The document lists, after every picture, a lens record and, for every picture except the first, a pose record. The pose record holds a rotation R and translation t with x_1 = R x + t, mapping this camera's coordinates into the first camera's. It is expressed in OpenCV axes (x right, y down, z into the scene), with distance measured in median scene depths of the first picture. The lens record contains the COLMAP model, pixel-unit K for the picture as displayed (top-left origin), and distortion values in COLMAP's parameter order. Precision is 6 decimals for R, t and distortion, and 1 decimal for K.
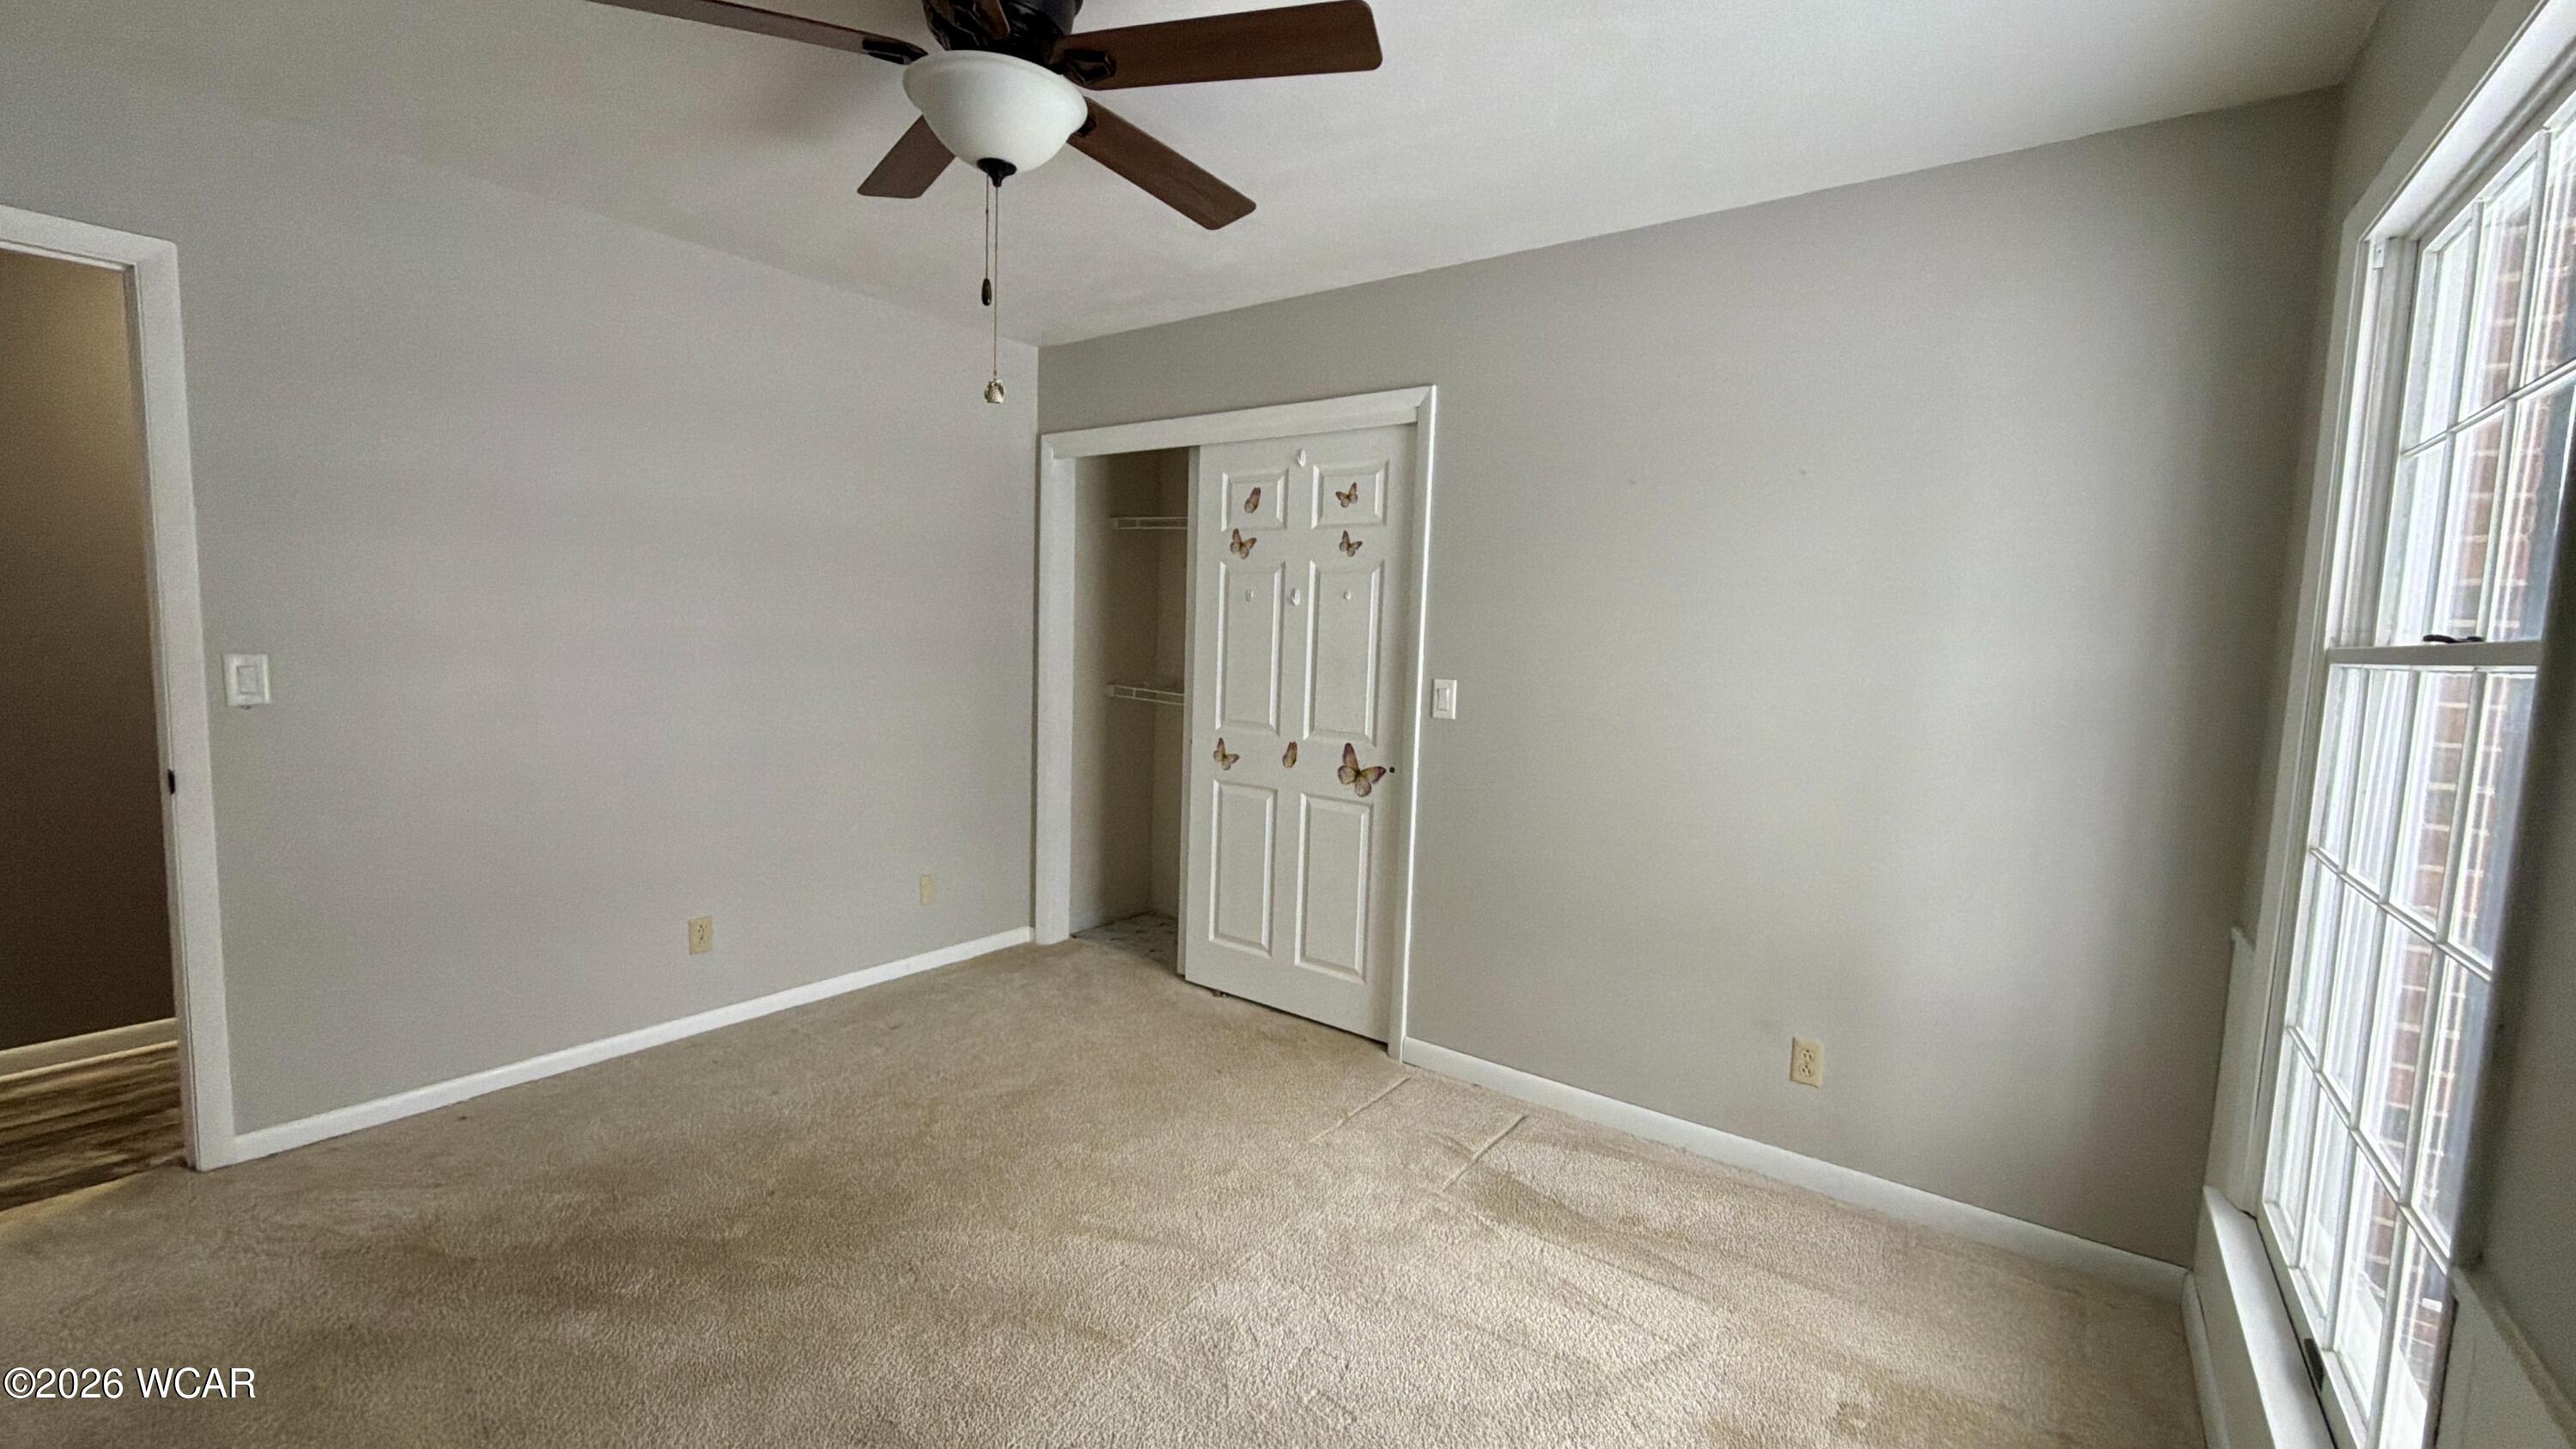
lens RADIAL K [[1016.7, 0, 1281.9], [0, 1016.7, 726.1], [0, 0, 1]] dist [0.001750, 0.000382]
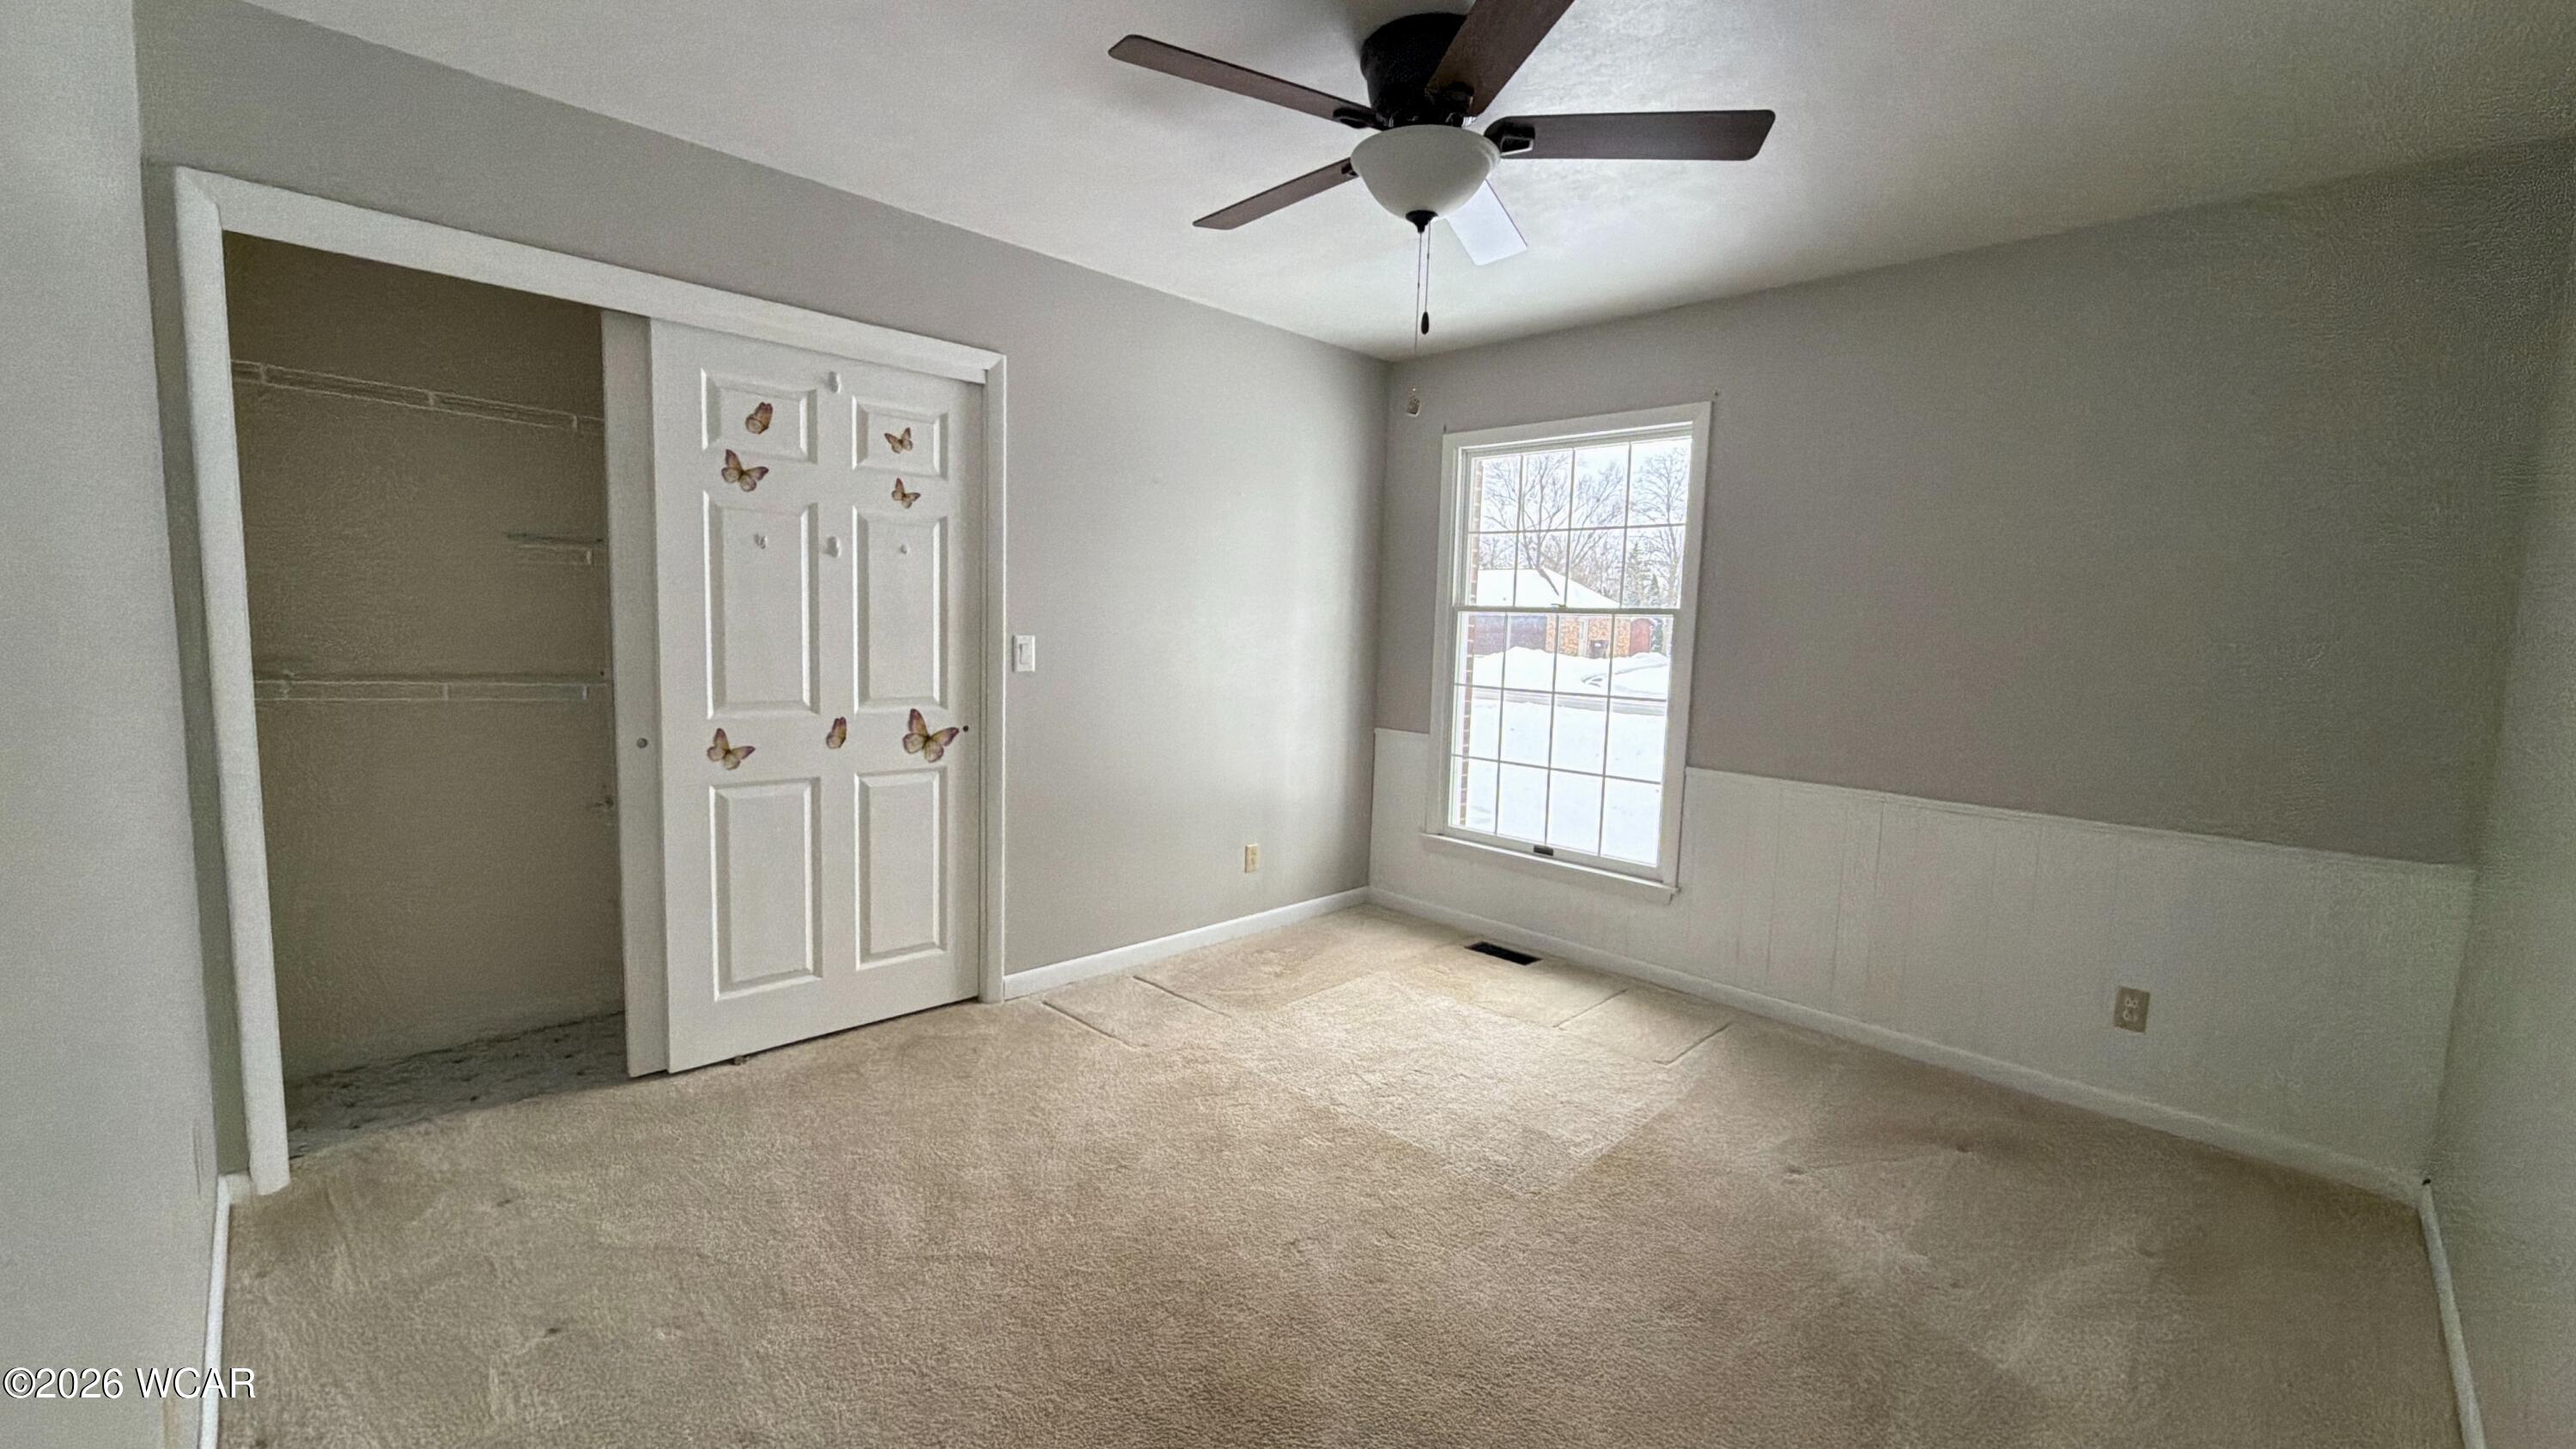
lens RADIAL K [[1016.7, 0, 1280.3], [0, 1016.7, 727.0], [0, 0, 1]] dist [0.001750, 0.000382]
pose [[0.156753, -0.133906, 0.978518, -0.800490], [0.066730, 0.989938, 0.124779, -0.061039], [-0.985381, 0.045737, 0.164111, 0.513355]]
